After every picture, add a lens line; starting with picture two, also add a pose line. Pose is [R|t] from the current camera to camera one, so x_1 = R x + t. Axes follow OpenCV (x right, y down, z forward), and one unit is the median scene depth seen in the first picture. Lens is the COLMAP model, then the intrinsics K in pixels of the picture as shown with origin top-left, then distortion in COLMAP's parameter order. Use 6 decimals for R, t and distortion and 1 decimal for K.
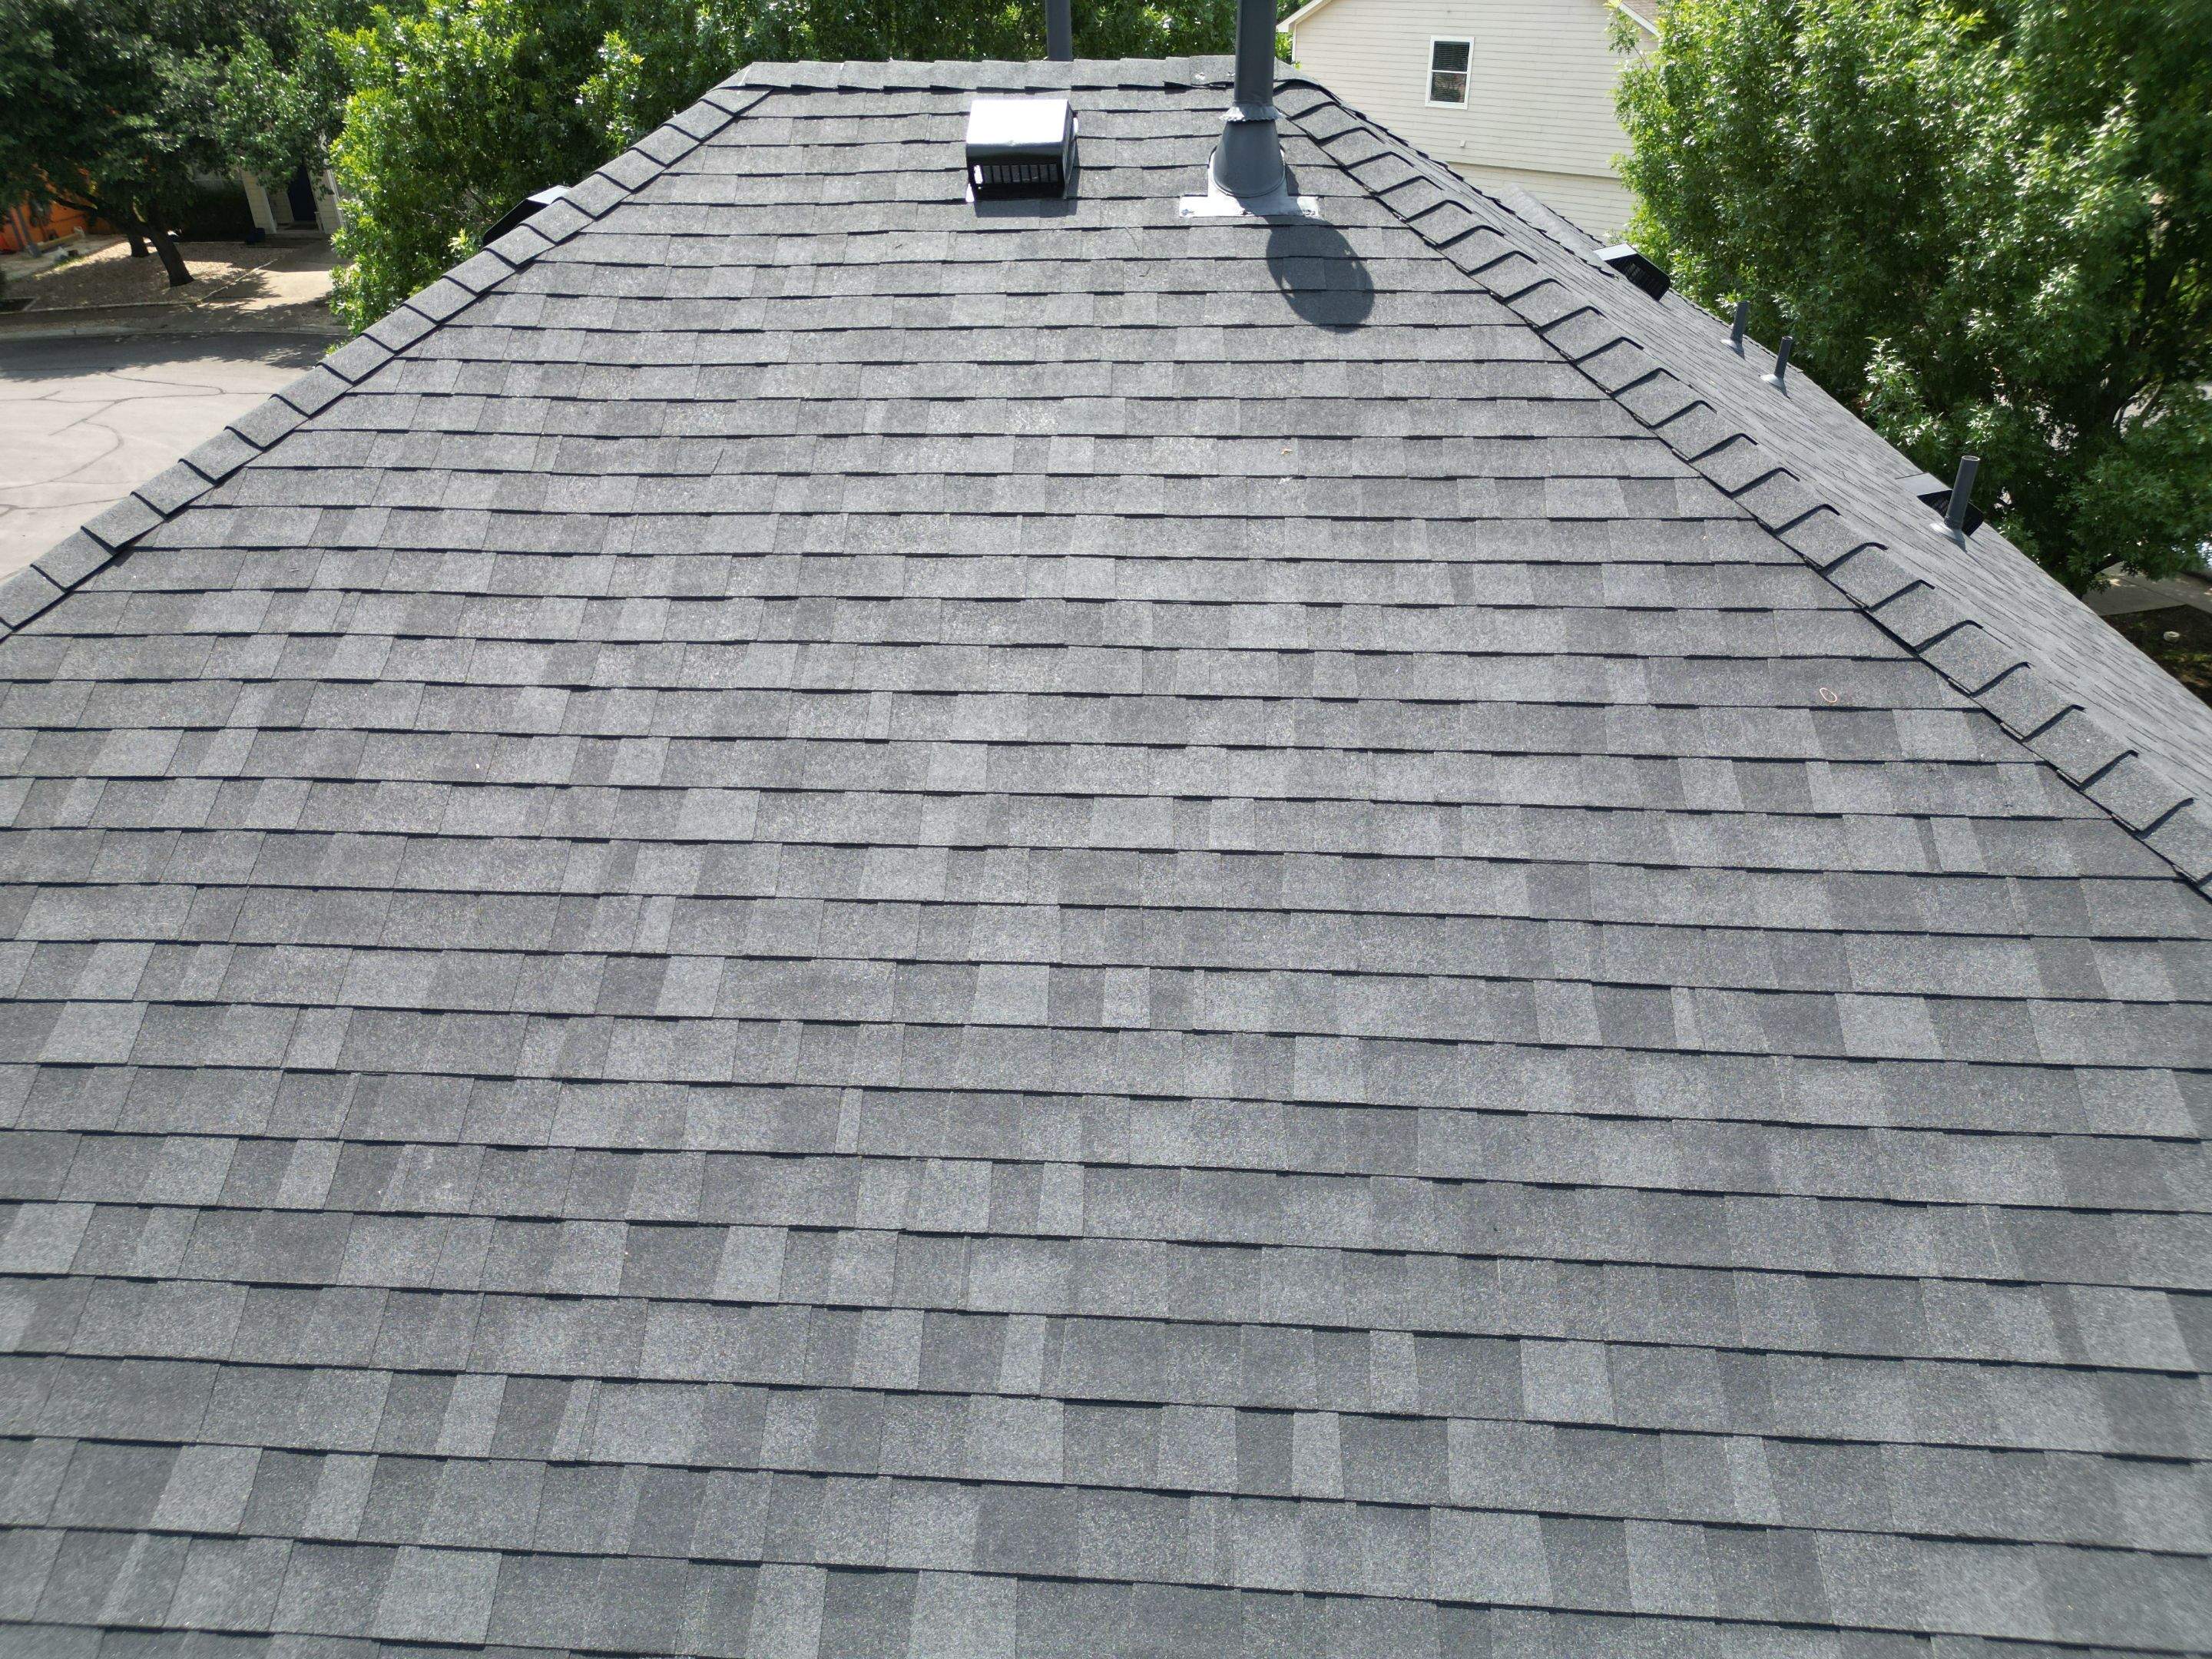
lens RADIAL K [[1572.0, 0, 1094.8], [0, 1572.0, 848.8], [0, 0, 1]] dist [0.068665, -0.071161]
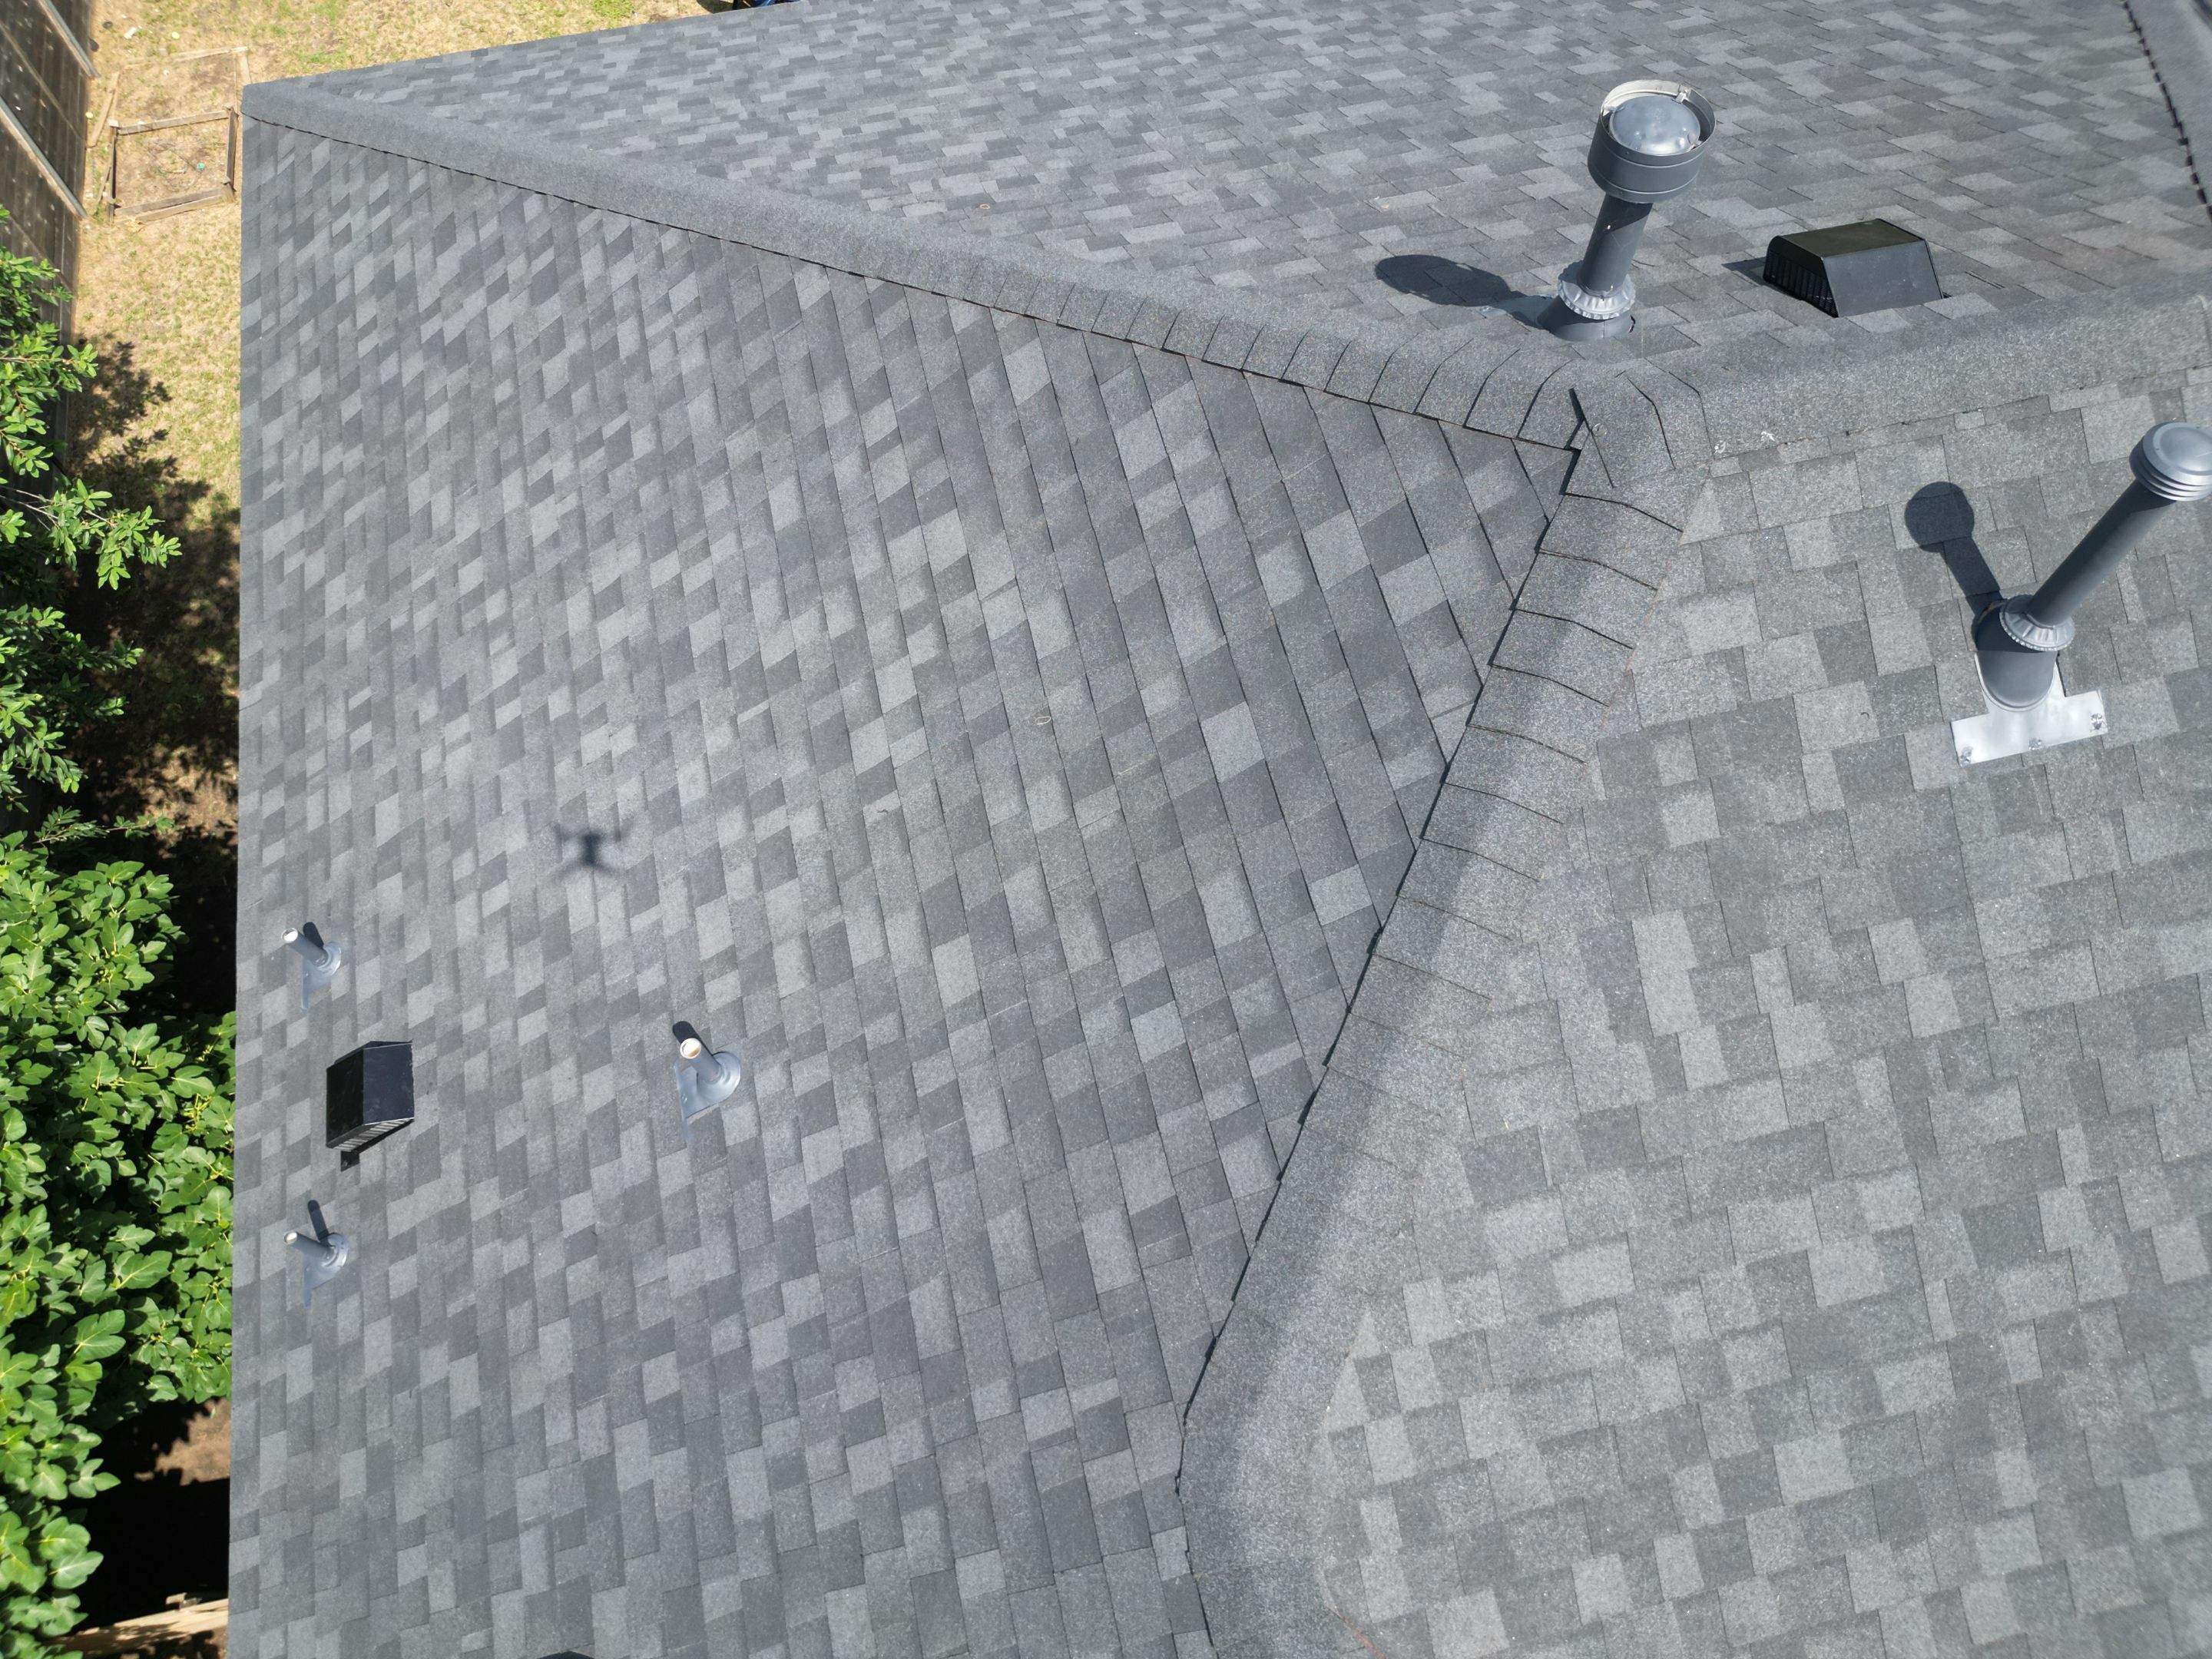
lens RADIAL K [[1556.8, 0, 1100.4], [0, 1556.8, 828.6], [0, 0, 1]] dist [0.064201, -0.065328]
pose [[-0.951725, 0.284062, -0.116314, 0.548992], [-0.135080, -0.047321, 0.989704, -1.311379], [0.275633, 0.957637, 0.083408, 1.158829]]
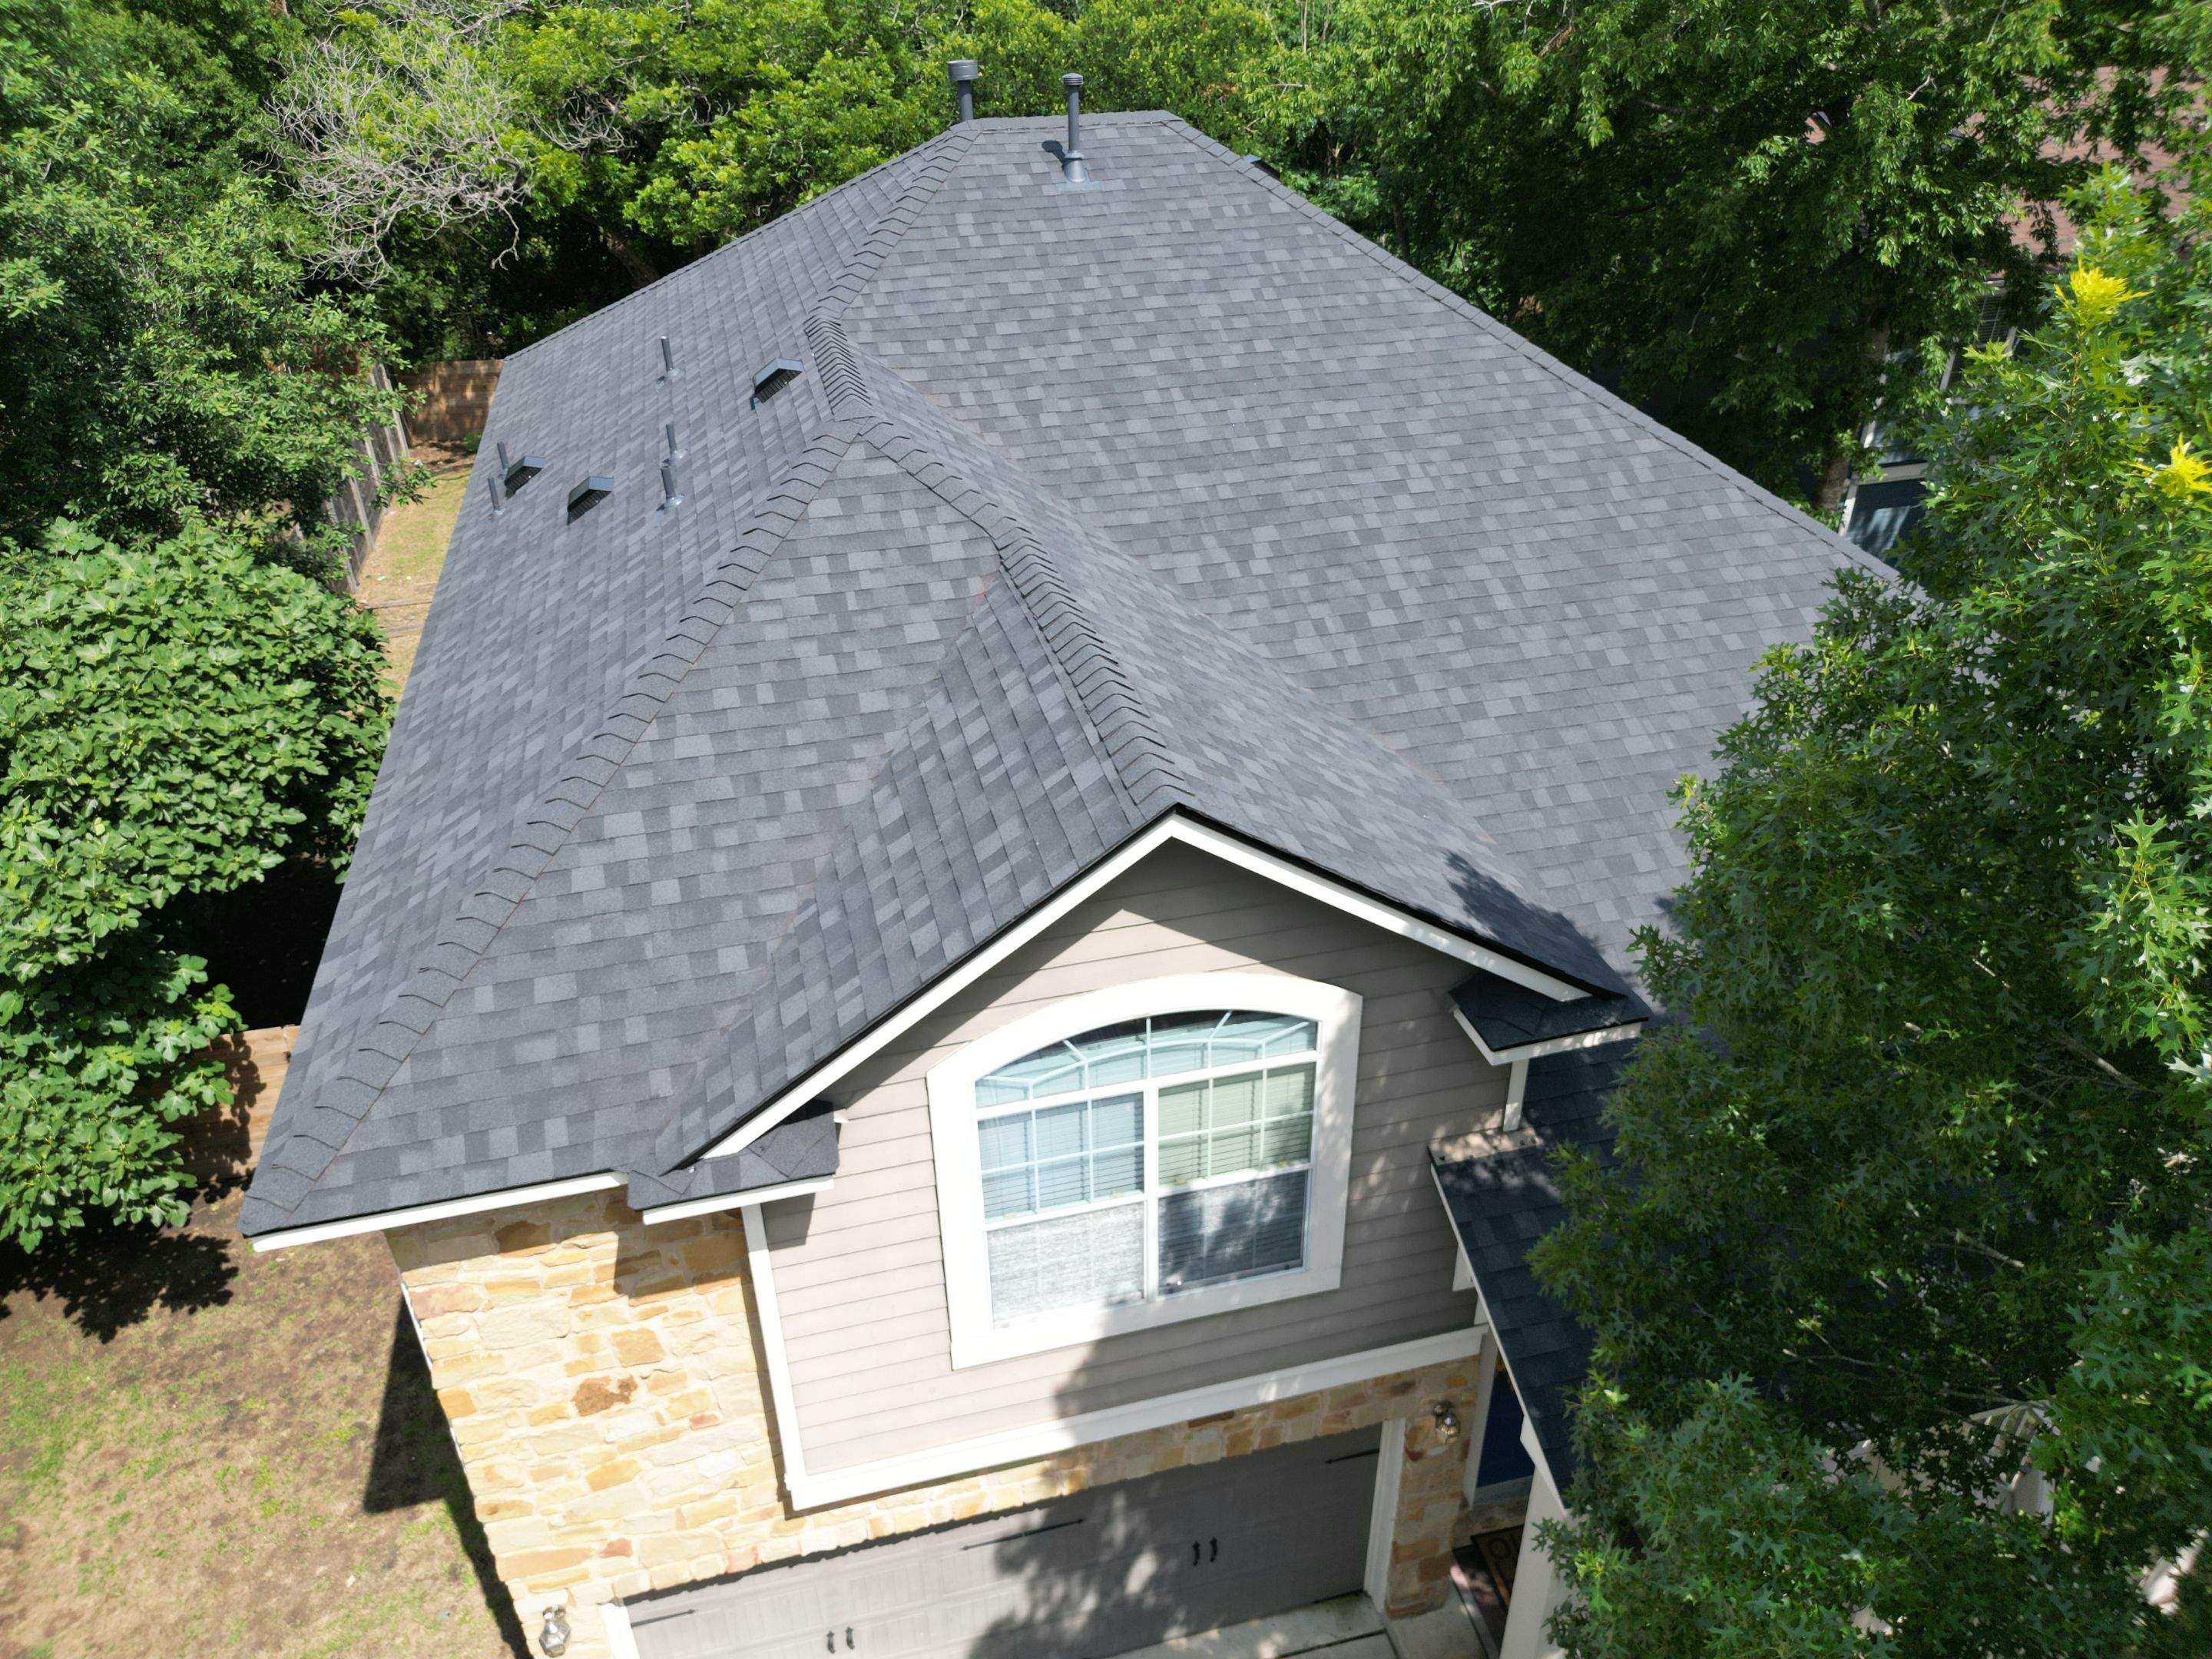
lens RADIAL K [[1550.1, 0, 1100.7], [0, 1550.1, 832.5], [0, 0, 1]] dist [0.073001, -0.074980]
pose [[-0.948777, 0.195571, -0.248140, 0.844057], [-0.125263, 0.488177, 0.863708, -2.377852], [0.290053, 0.850550, -0.438674, 3.484215]]
